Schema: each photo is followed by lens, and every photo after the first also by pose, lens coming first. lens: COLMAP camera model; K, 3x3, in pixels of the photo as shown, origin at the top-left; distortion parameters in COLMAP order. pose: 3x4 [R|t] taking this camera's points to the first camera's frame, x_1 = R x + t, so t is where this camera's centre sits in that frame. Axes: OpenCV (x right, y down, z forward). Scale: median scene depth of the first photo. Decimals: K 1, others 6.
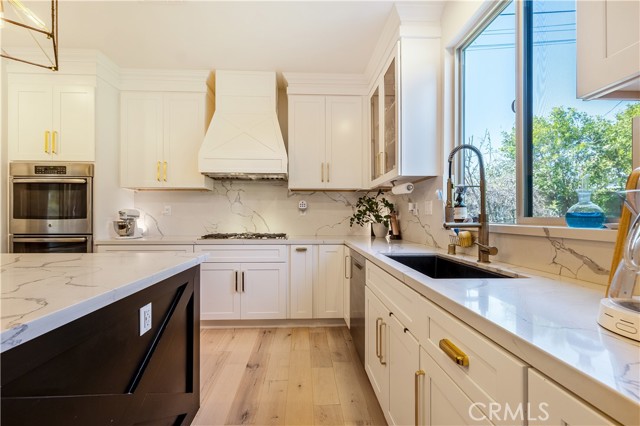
lens RADIAL K [[266.7, 0, 313.8], [0, 266.7, 212.9], [0, 0, 1]] dist [0.000609, 0.000132]
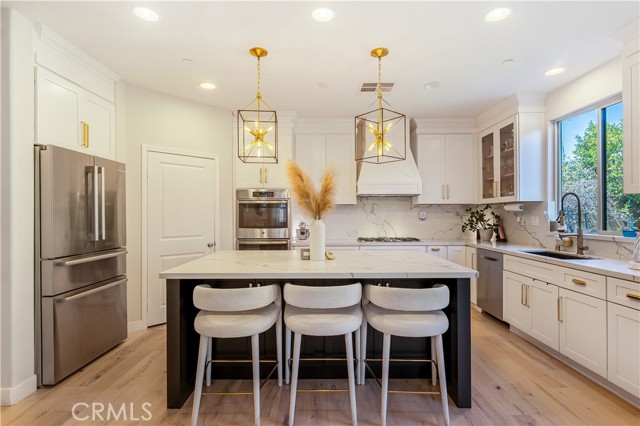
lens RADIAL K [[321.3, 0, 320.9], [0, 321.3, 210.1], [0, 0, 1]] dist [-0.000856, 0.000092]
pose [[0.999371, -0.004740, -0.035153, -0.616613], [0.004817, 0.999986, 0.002108, -0.078343], [0.035142, -0.002276, 0.999380, -0.738229]]
